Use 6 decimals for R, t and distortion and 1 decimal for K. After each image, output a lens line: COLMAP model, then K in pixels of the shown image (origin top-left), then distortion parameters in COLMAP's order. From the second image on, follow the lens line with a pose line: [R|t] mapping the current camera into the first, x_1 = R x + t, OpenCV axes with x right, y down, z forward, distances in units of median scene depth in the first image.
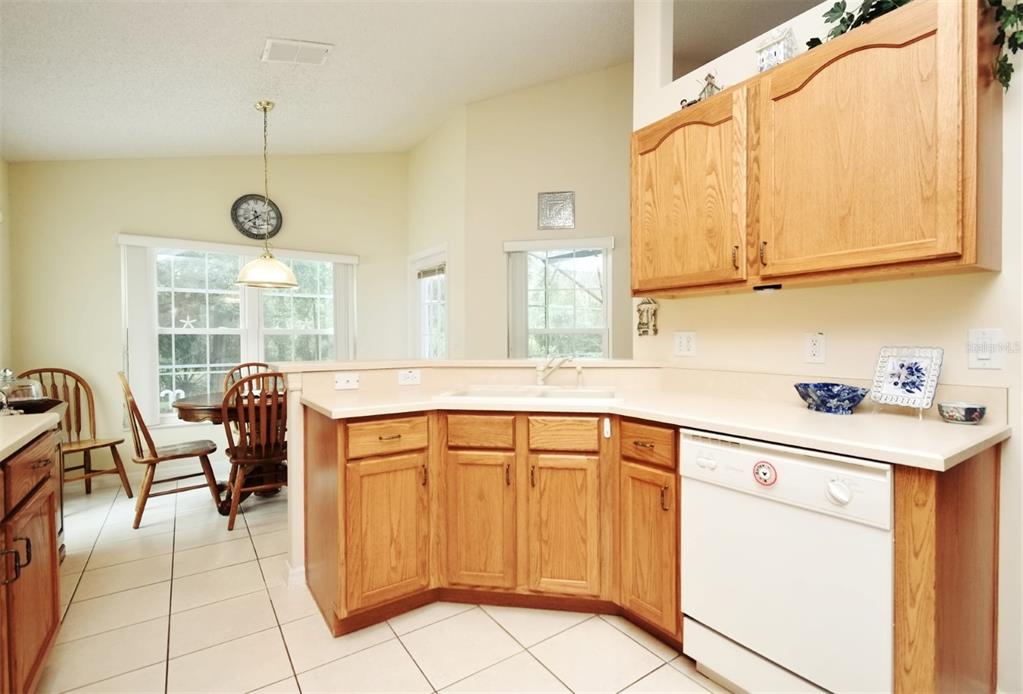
lens RADIAL K [[466.8, 0, 535.4], [0, 466.8, 345.5], [0, 0, 1]] dist [0.005781, -0.001485]
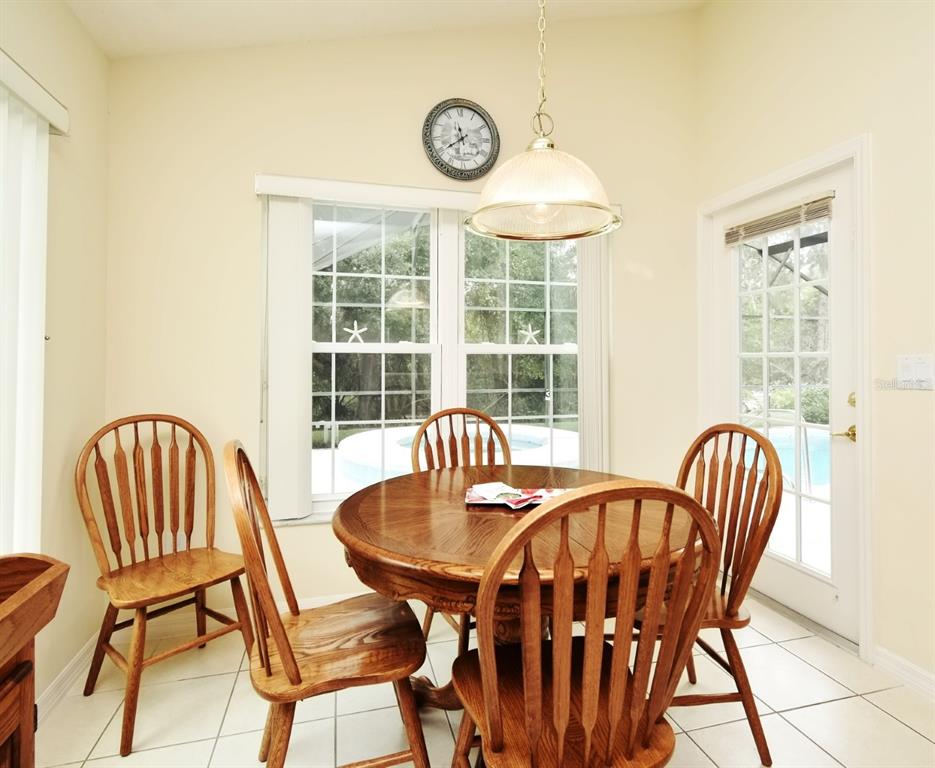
lens RADIAL K [[478.2, 0, 454.8], [0, 478.2, 359.9], [0, 0, 1]] dist [-0.013027, -0.002102]
pose [[0.922558, 0.002196, -0.385852, -0.484500], [-0.009914, 0.999789, -0.018015, -0.008049], [0.385731, 0.020445, 0.922385, 0.611070]]
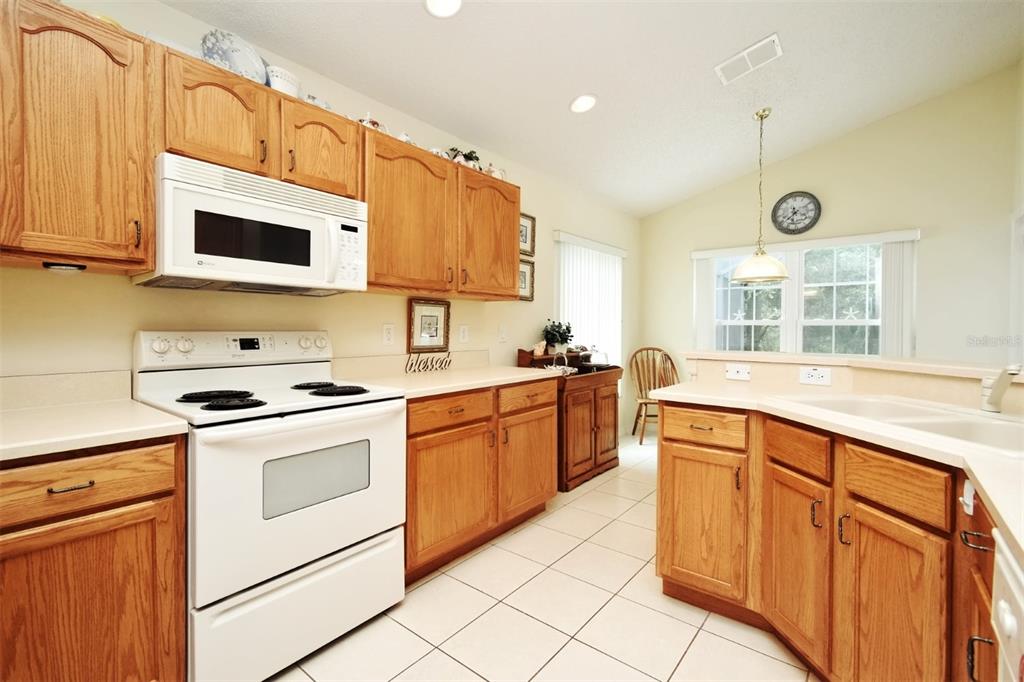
lens RADIAL K [[454.6, 0, 528.0], [0, 454.6, 330.7], [0, 0, 1]] dist [0.006349, -0.001709]
pose [[0.301189, 0.013645, -0.953467, 0.247959], [-0.025096, 0.999665, 0.006378, -0.005065], [0.953234, 0.022007, 0.301430, 0.164519]]
